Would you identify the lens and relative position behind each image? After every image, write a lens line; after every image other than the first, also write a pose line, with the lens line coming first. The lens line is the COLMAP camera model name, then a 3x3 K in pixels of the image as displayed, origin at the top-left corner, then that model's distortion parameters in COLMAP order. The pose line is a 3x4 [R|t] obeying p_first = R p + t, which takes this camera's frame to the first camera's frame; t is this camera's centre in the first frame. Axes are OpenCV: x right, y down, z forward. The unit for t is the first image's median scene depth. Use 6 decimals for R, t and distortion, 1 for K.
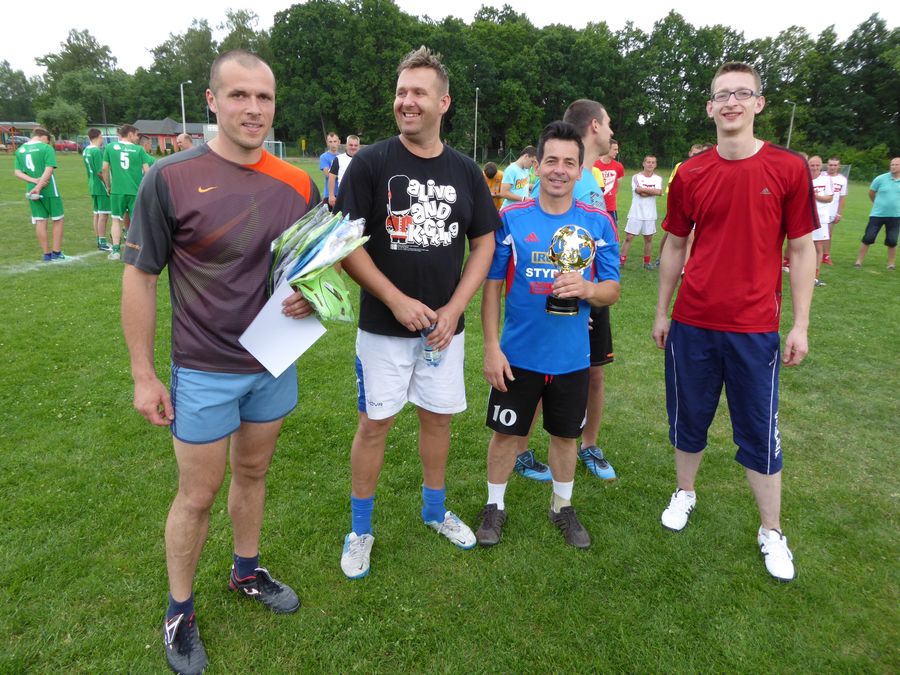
lens RADIAL K [[650.8, 0, 442.2], [0, 650.8, 340.5], [0, 0, 1]] dist [0.008958, -0.002337]
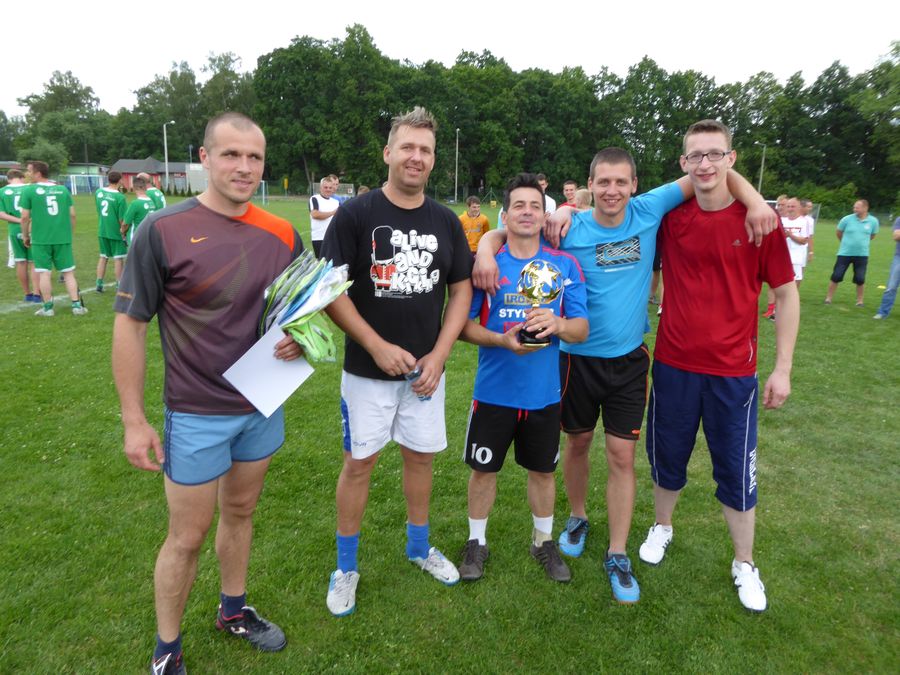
lens RADIAL K [[650.8, 0, 441.0], [0, 650.8, 346.7], [0, 0, 1]] dist [0.008958, -0.002337]
pose [[0.999660, -0.005634, 0.025443, -0.000031], [0.006814, 0.998893, -0.046544, -0.000704], [-0.025153, 0.046701, 0.998592, -0.004294]]
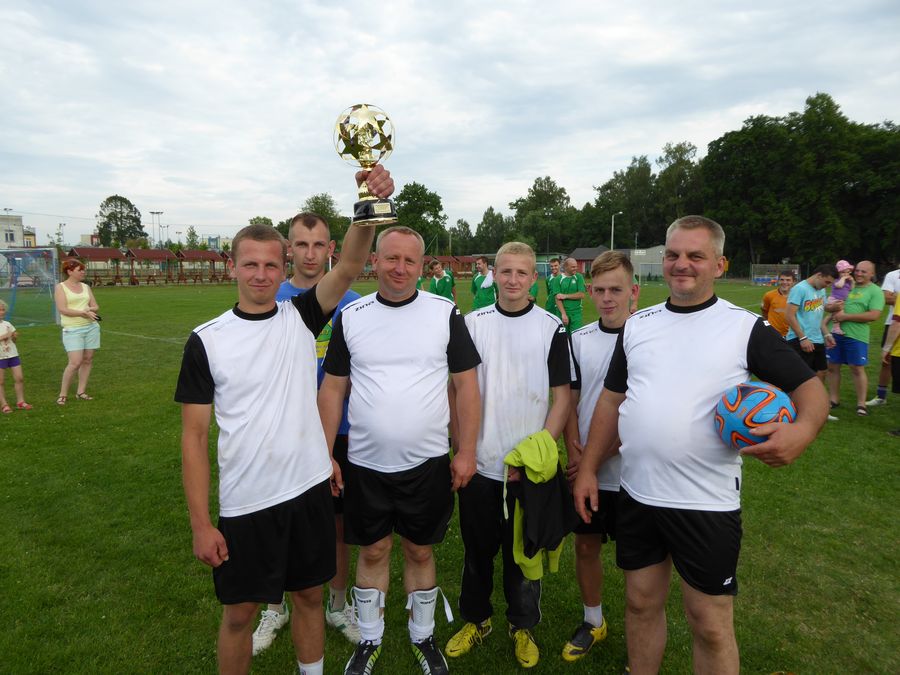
lens RADIAL K [[650.8, 0, 445.1], [0, 650.8, 345.3], [0, 0, 1]] dist [0.008958, -0.002337]
pose [[0.790897, 0.054031, -0.609559, 0.283597], [-0.157955, 0.980365, -0.118046, -0.015162], [0.591212, 0.189645, 0.783902, 0.057490]]
